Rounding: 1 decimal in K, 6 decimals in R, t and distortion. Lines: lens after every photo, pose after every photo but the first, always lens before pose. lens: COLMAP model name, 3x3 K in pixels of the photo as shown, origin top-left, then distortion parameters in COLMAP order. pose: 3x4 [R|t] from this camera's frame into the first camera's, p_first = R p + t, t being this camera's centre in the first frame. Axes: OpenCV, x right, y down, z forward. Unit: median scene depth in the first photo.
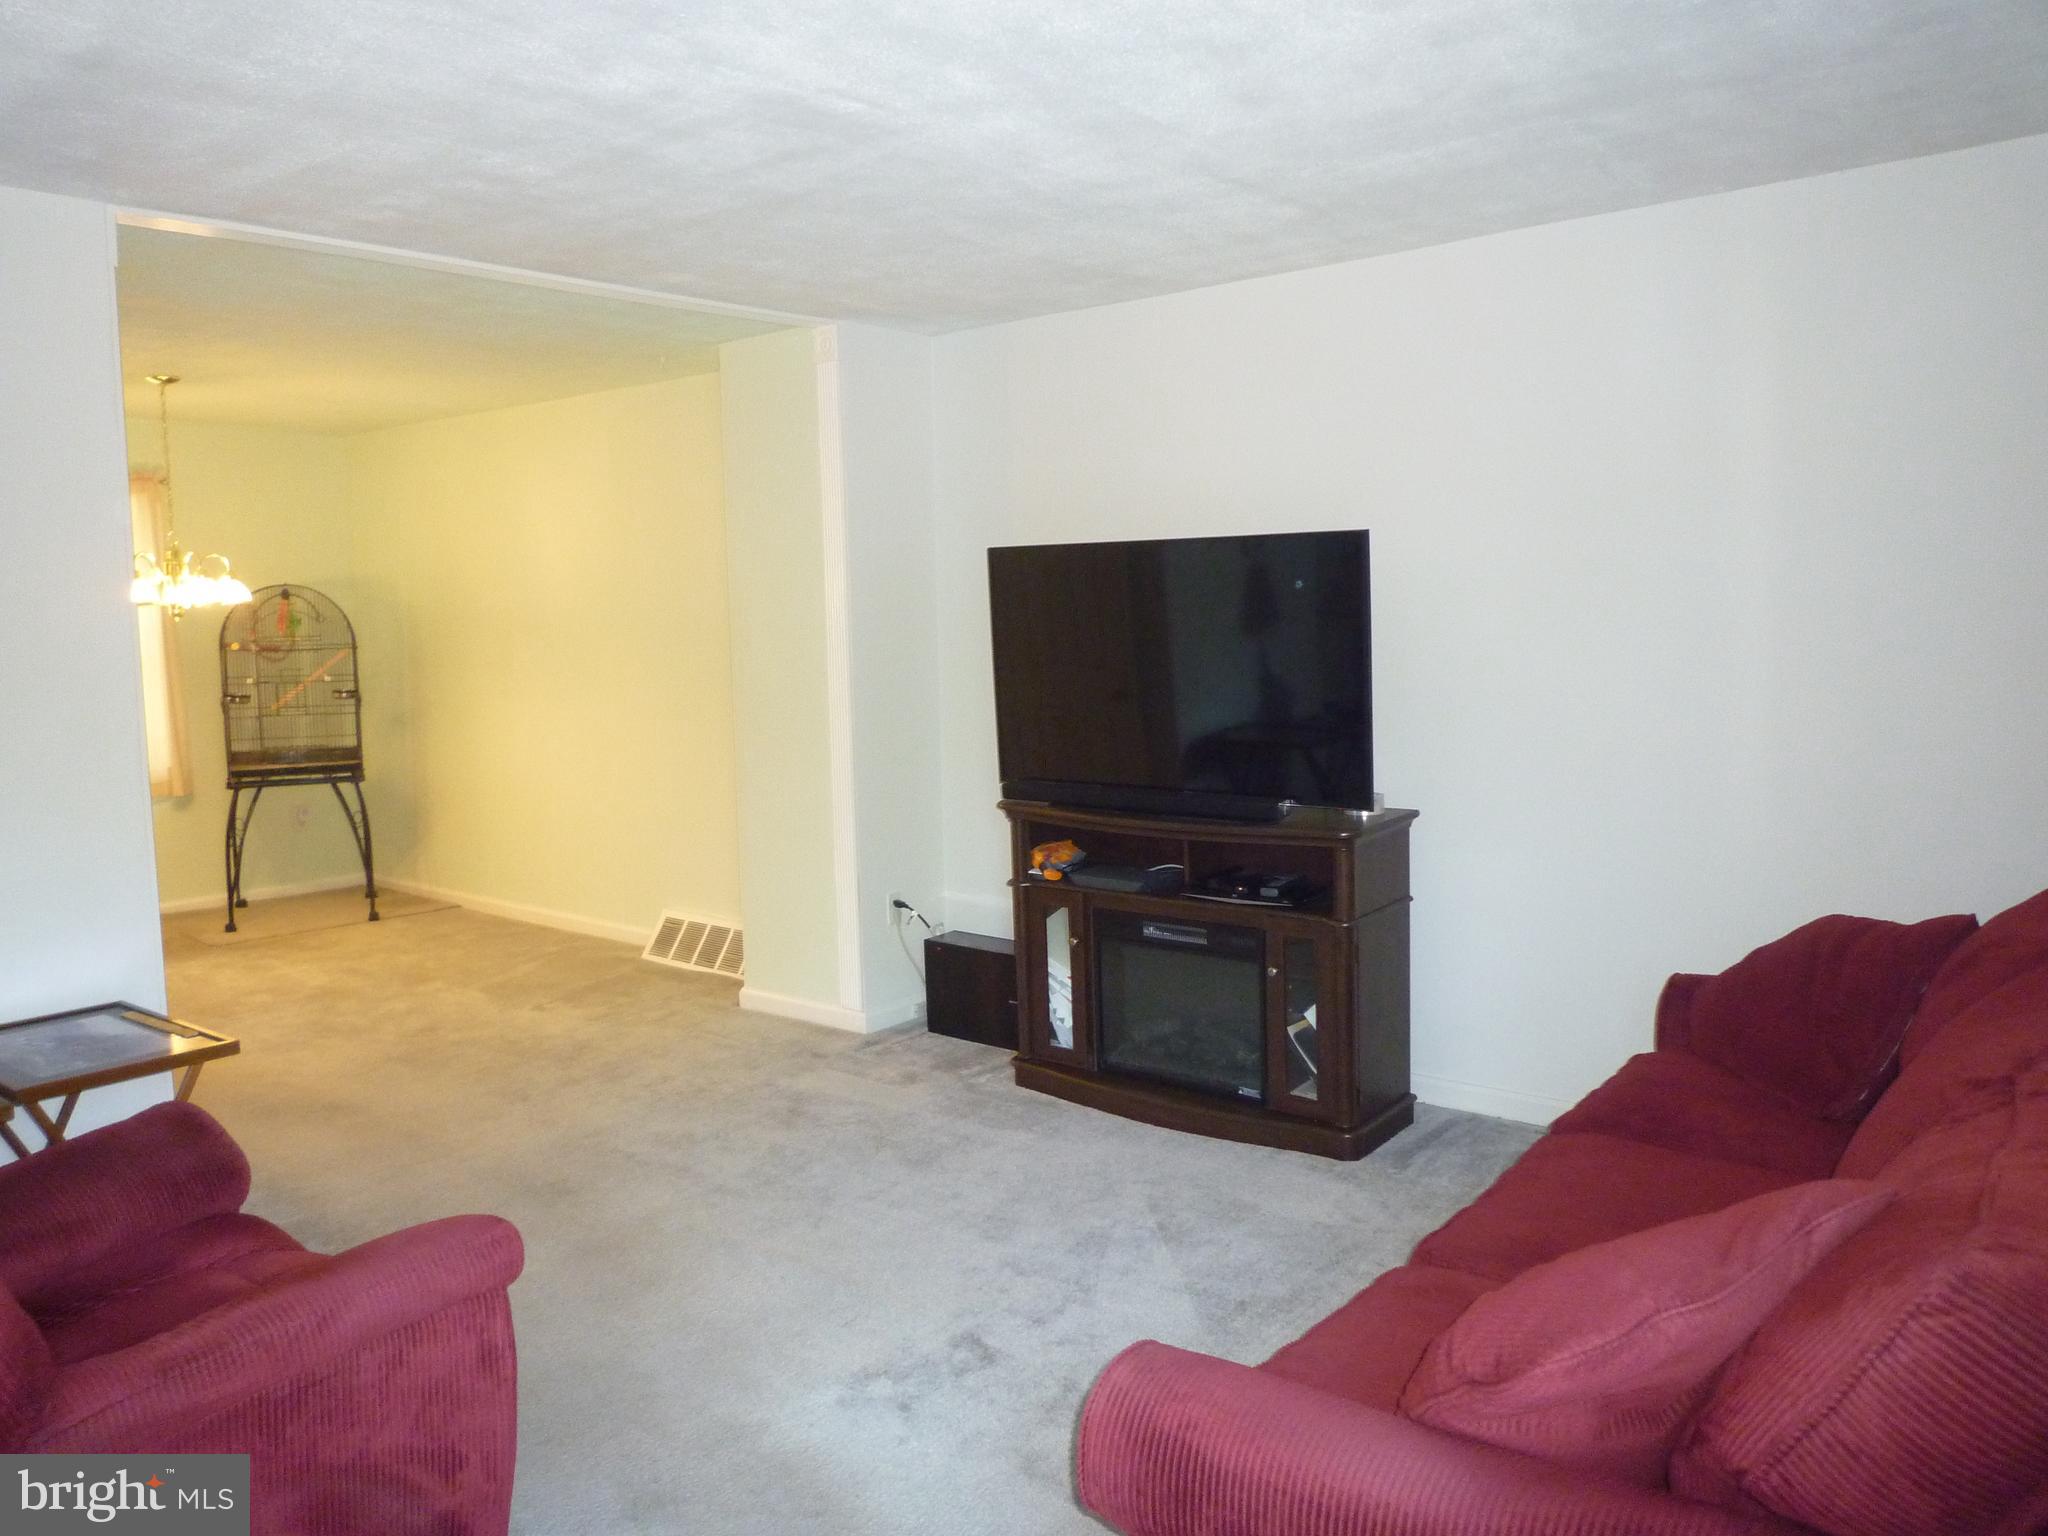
lens RADIAL K [[1514.2, 0, 1035.2], [0, 1514.2, 770.0], [0, 0, 1]] dist [-0.013140, -0.035338]
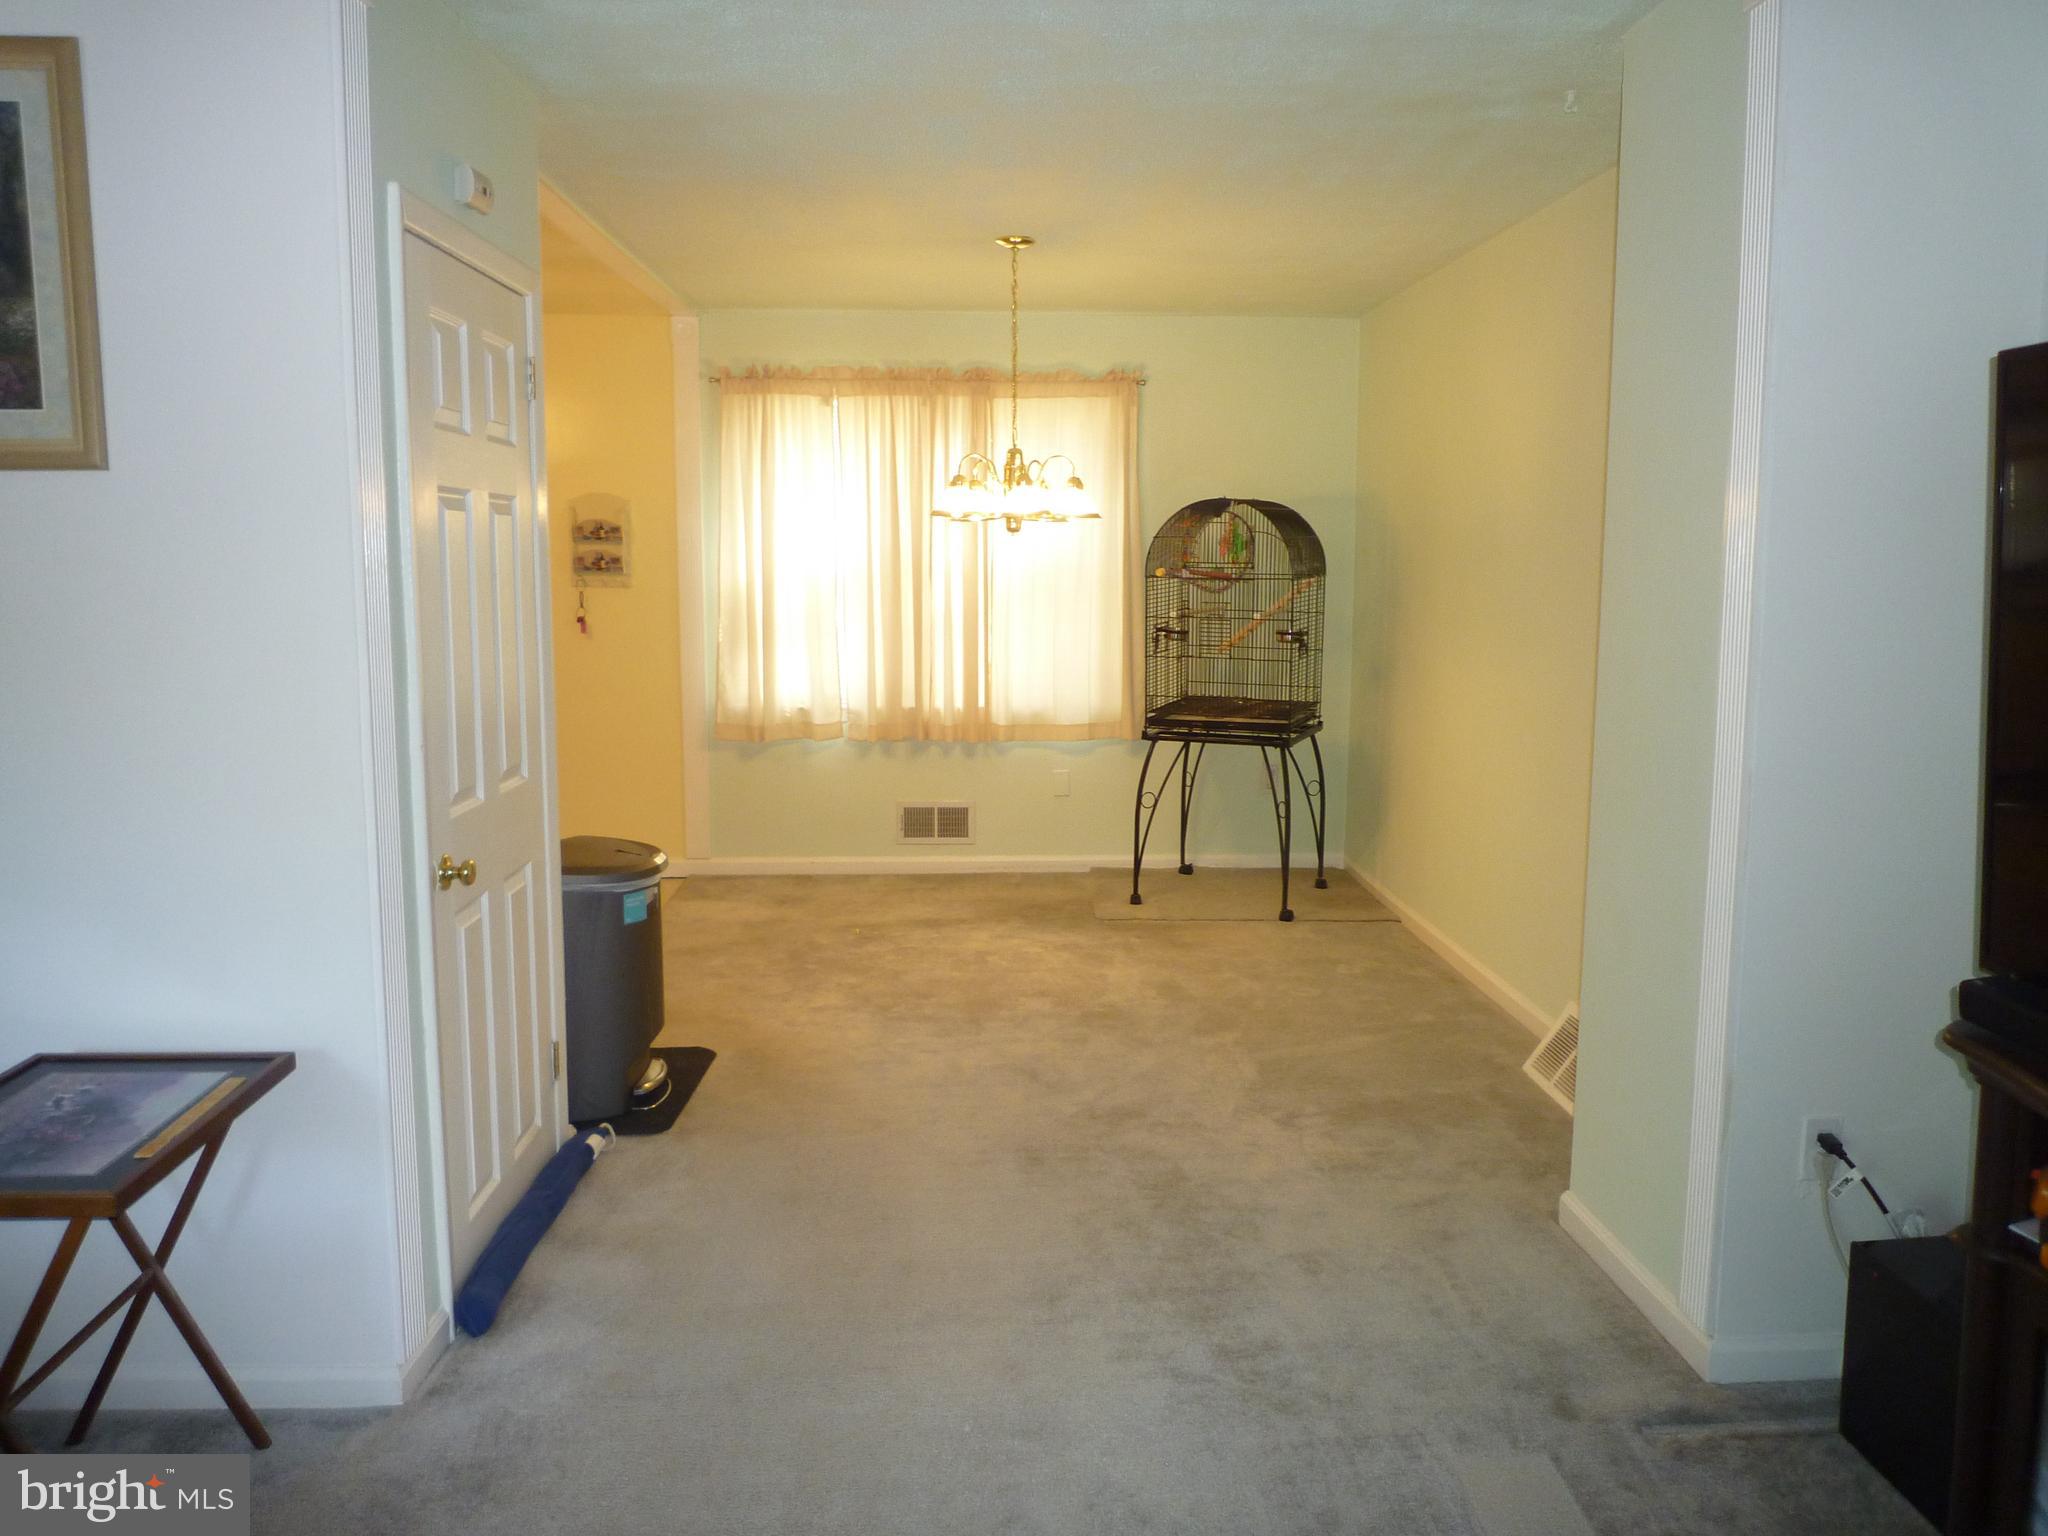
lens RADIAL K [[1514.2, 0, 1015.6], [0, 1514.2, 782.9], [0, 0, 1]] dist [-0.013140, -0.035338]
pose [[0.655771, 0.124183, -0.744676, 0.091355], [-0.088992, 0.992217, 0.087096, -0.048079], [0.749696, 0.009155, 0.661719, 0.574194]]
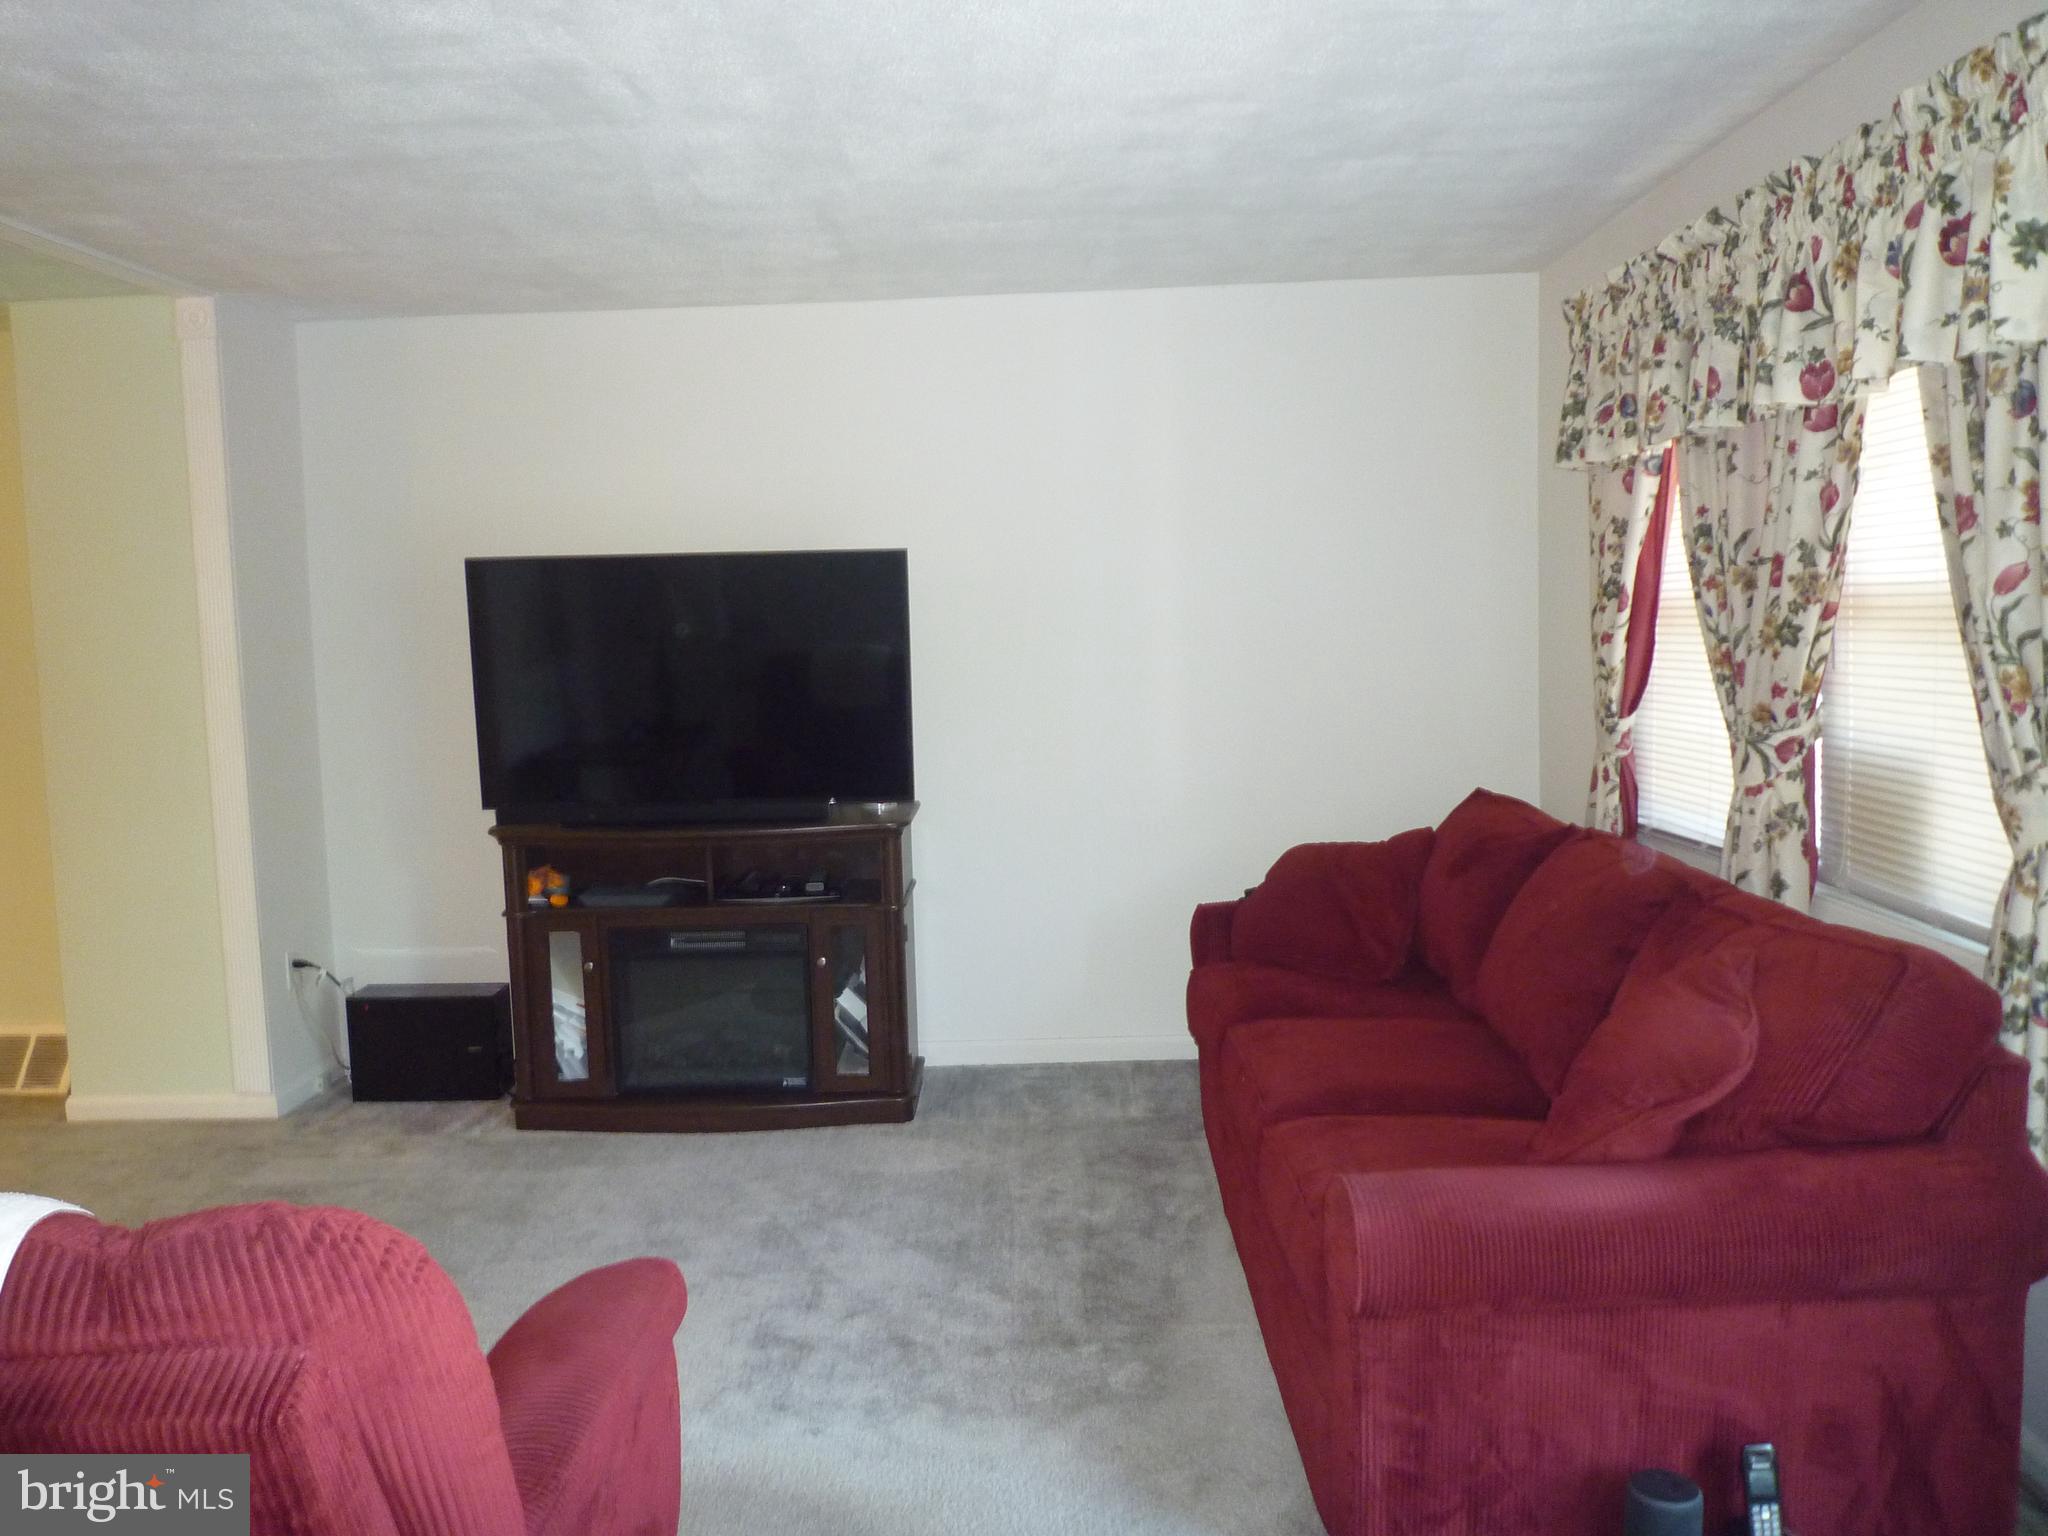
lens RADIAL K [[1514.2, 0, 1027.0], [0, 1514.2, 765.6], [0, 0, 1]] dist [-0.013140, -0.035338]
pose [[0.787920, -0.055658, 0.613257, -0.330128], [0.074911, 0.997174, -0.005744, 0.011861], [-0.611204, 0.050466, 0.789862, 0.058152]]
